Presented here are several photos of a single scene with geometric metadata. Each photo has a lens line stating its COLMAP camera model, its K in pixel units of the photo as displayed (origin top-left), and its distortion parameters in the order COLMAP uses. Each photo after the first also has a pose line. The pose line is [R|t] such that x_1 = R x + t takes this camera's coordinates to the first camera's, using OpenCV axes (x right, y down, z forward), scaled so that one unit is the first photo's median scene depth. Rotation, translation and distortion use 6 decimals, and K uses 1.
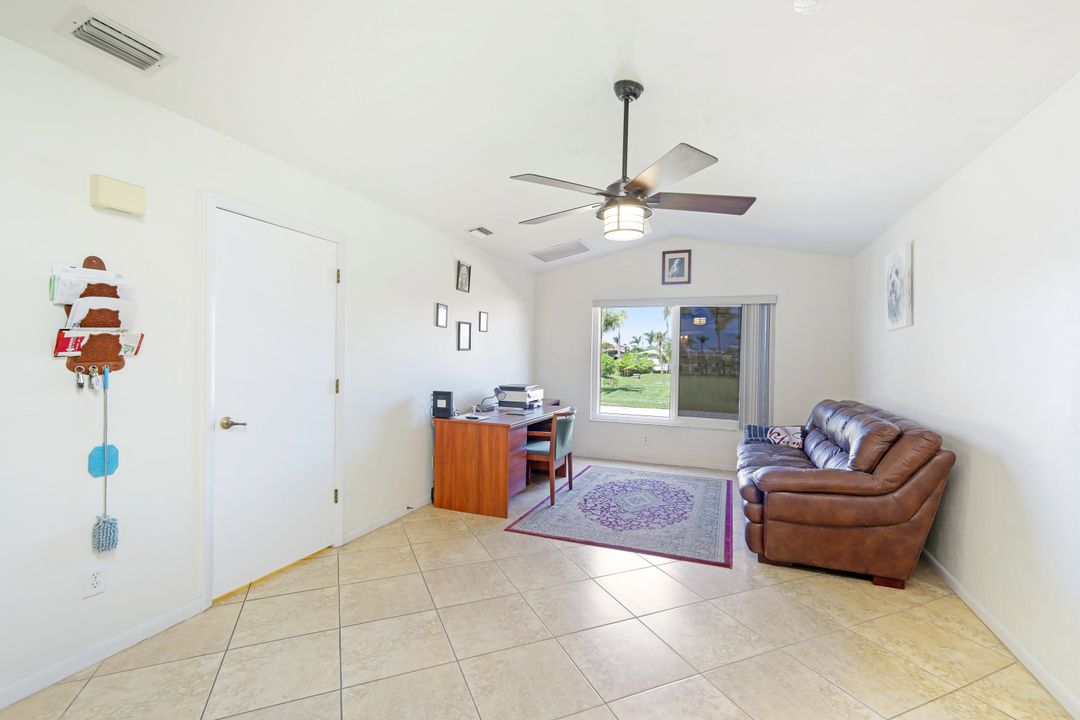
lens RADIAL K [[479.7, 0, 541.9], [0, 479.7, 357.6], [0, 0, 1]] dist [0.007867, -0.001185]
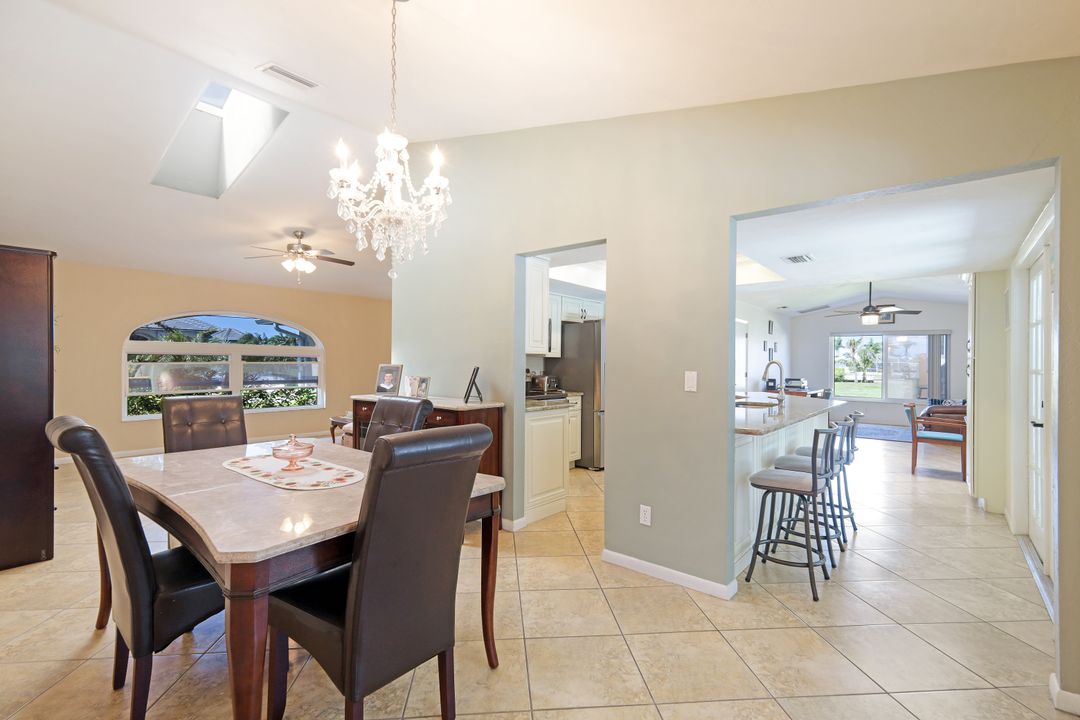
lens RADIAL K [[479.7, 0, 545.1], [0, 479.7, 358.3], [0, 0, 1]] dist [0.007867, -0.001185]
pose [[0.948951, -0.009304, -0.315285, -0.516479], [0.003867, 0.999833, -0.017866, 0.007016], [0.315398, 0.015735, 0.948829, -1.586397]]
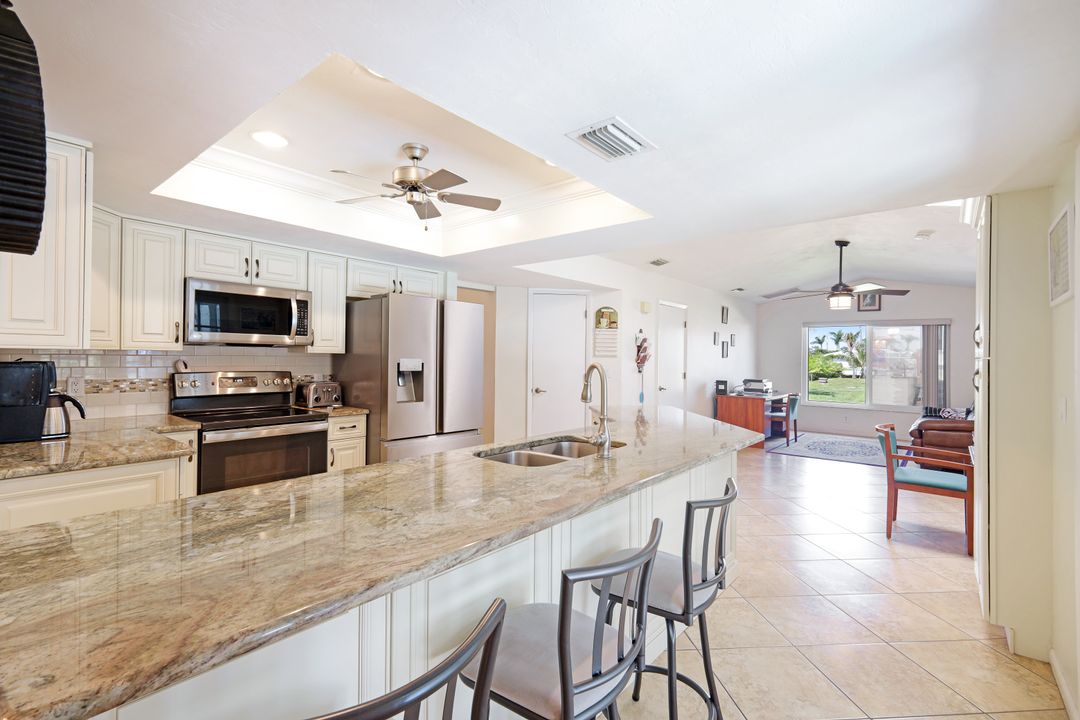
lens RADIAL K [[479.7, 0, 545.6], [0, 479.7, 350.2], [0, 0, 1]] dist [0.007867, -0.001185]
pose [[0.948174, -0.007290, -0.317669, -0.262748], [0.000554, 0.999773, -0.021290, -0.006951], [0.317752, 0.020010, 0.947963, -0.968160]]
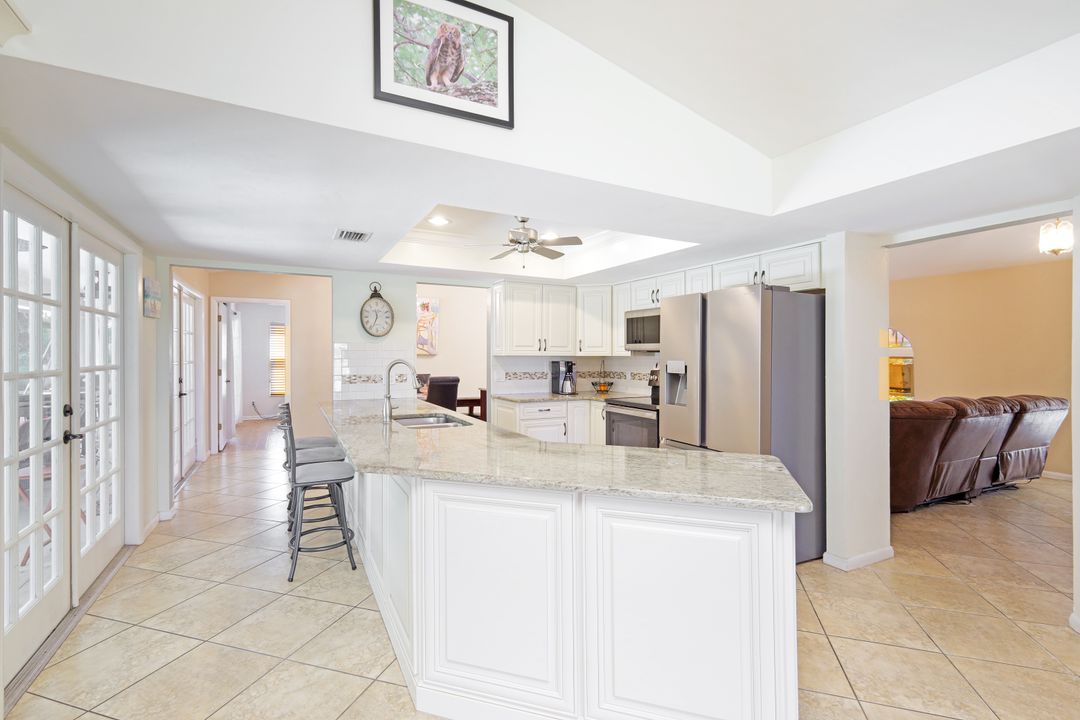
lens RADIAL K [[479.7, 0, 539.4], [0, 479.7, 357.9], [0, 0, 1]] dist [0.007867, -0.001185]
pose [[-0.650948, -0.013844, -0.758996, 0.032747], [-0.014748, 0.999876, -0.005588, -0.006947], [0.758979, 0.007556, -0.651072, 0.129001]]
